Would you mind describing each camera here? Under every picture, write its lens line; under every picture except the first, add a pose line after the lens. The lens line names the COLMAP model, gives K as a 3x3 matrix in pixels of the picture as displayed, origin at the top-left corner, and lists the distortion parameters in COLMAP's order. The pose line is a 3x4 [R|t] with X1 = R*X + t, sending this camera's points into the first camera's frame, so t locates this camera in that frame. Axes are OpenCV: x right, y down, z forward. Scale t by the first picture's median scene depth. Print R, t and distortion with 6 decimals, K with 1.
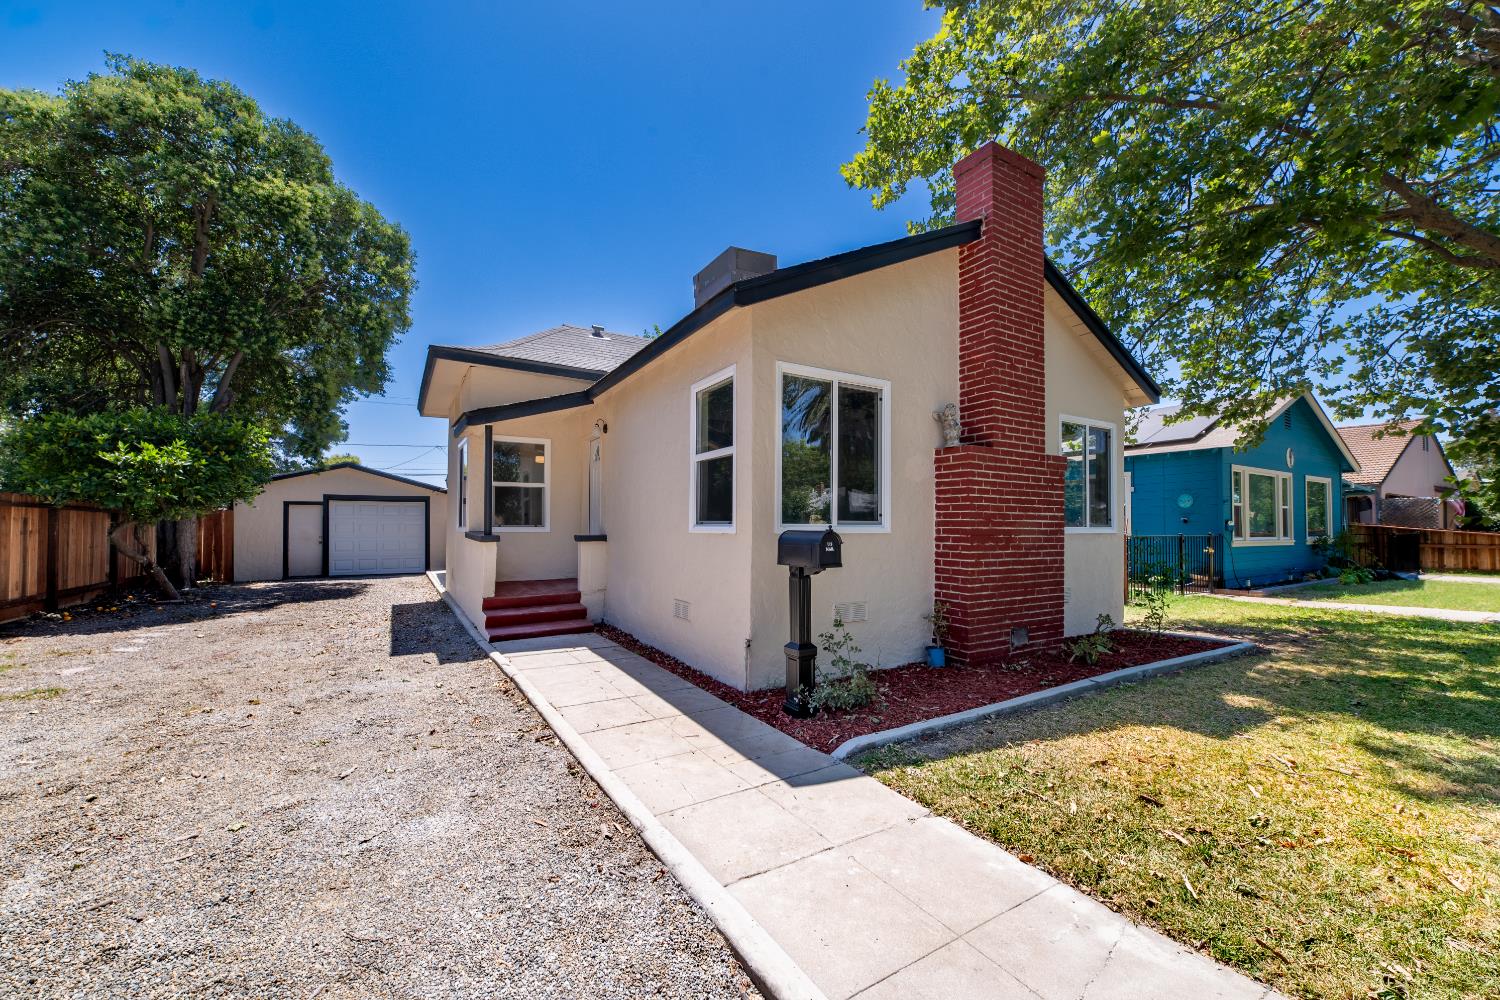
lens RADIAL K [[588.9, 0, 747.3], [0, 588.9, 513.5], [0, 0, 1]] dist [-0.002566, 0.000667]
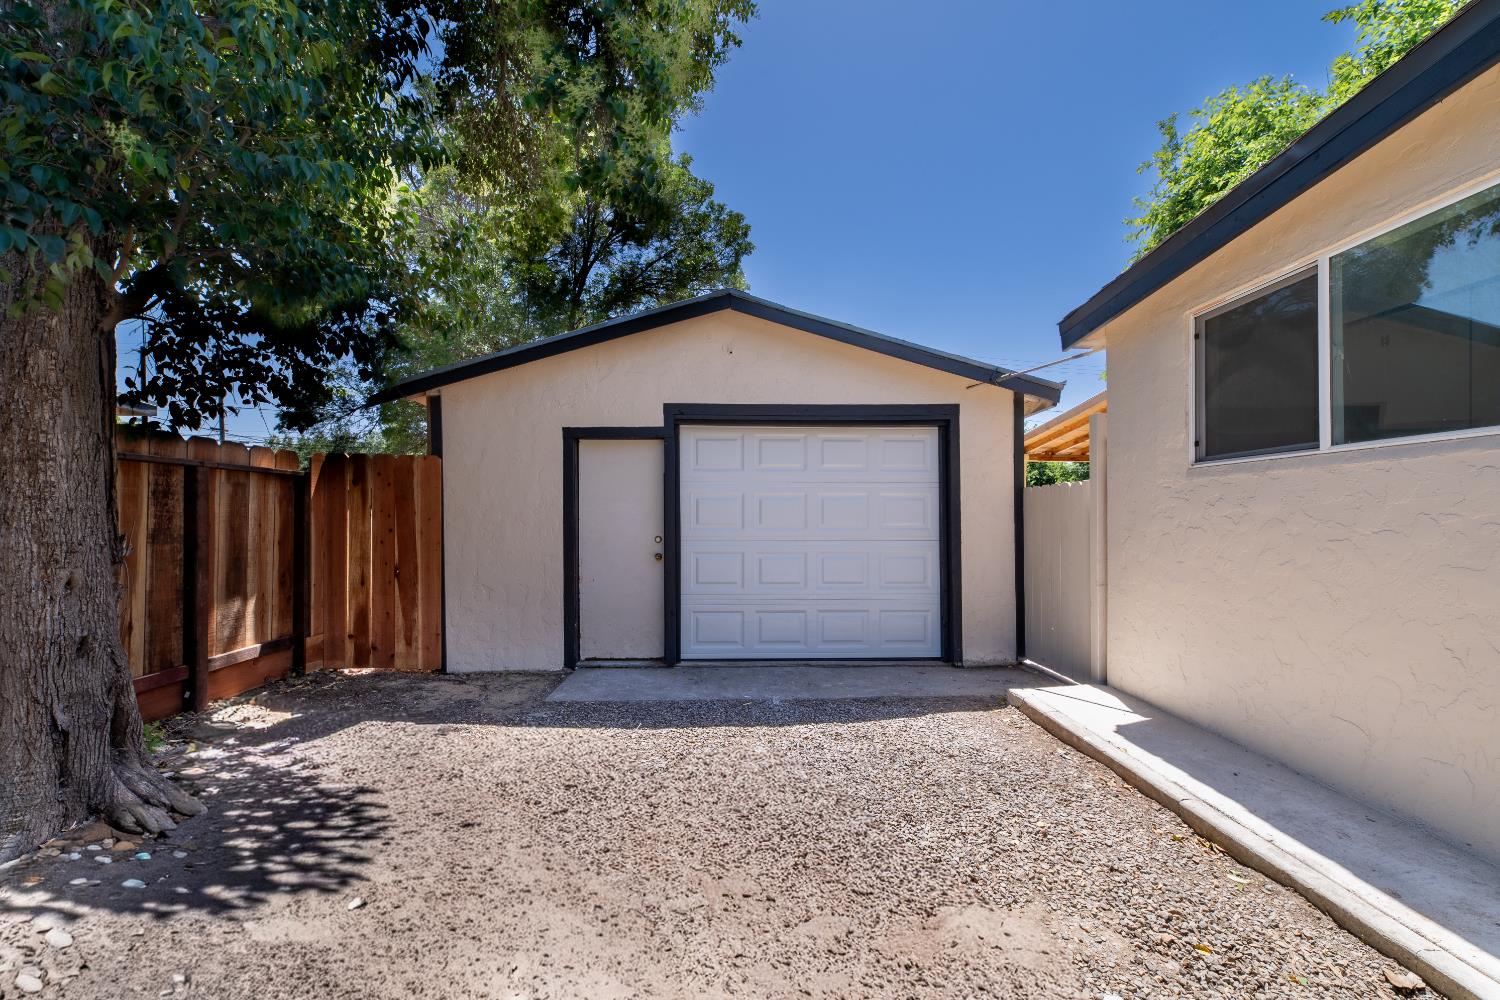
lens RADIAL K [[588.9, 0, 753.5], [0, 588.9, 506.5], [0, 0, 1]] dist [-0.002566, 0.000667]
pose [[0.868305, -0.012753, -0.495867, -0.679589], [0.014292, 0.999898, -0.000690, 0.029554], [0.495825, -0.006488, 0.868398, 0.970586]]
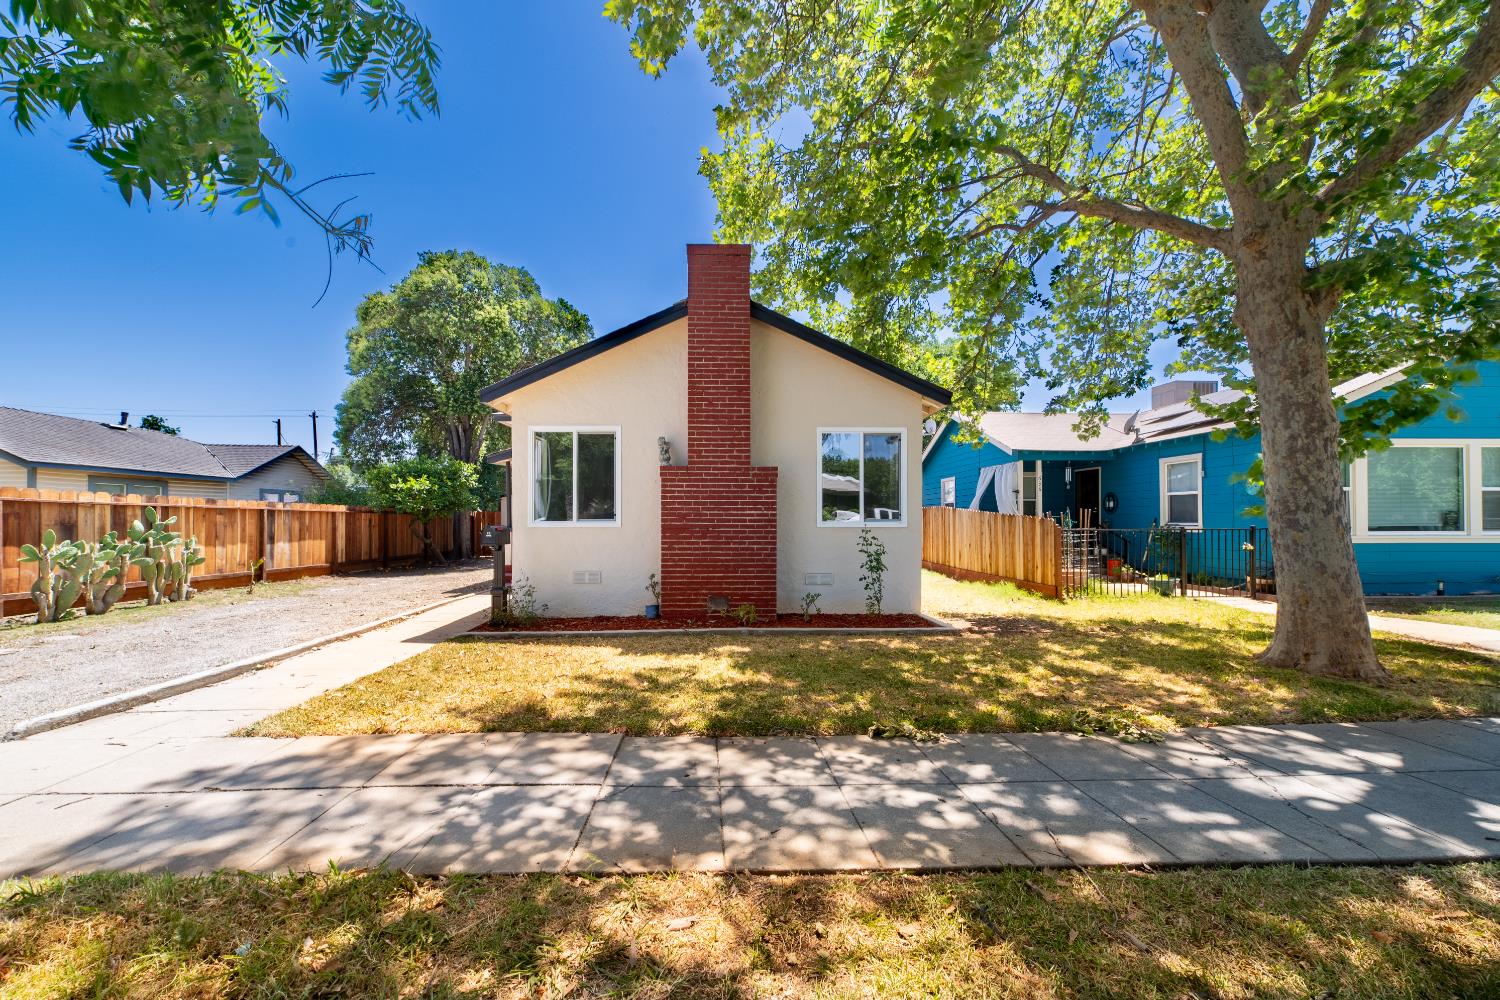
lens RADIAL K [[588.9, 0, 738.3], [0, 588.9, 508.2], [0, 0, 1]] dist [-0.002566, 0.000667]
pose [[0.876390, -0.013378, -0.481416, 0.621105], [0.010417, 0.999907, -0.008823, 0.001673], [0.481489, 0.002717, 0.876448, -0.086555]]
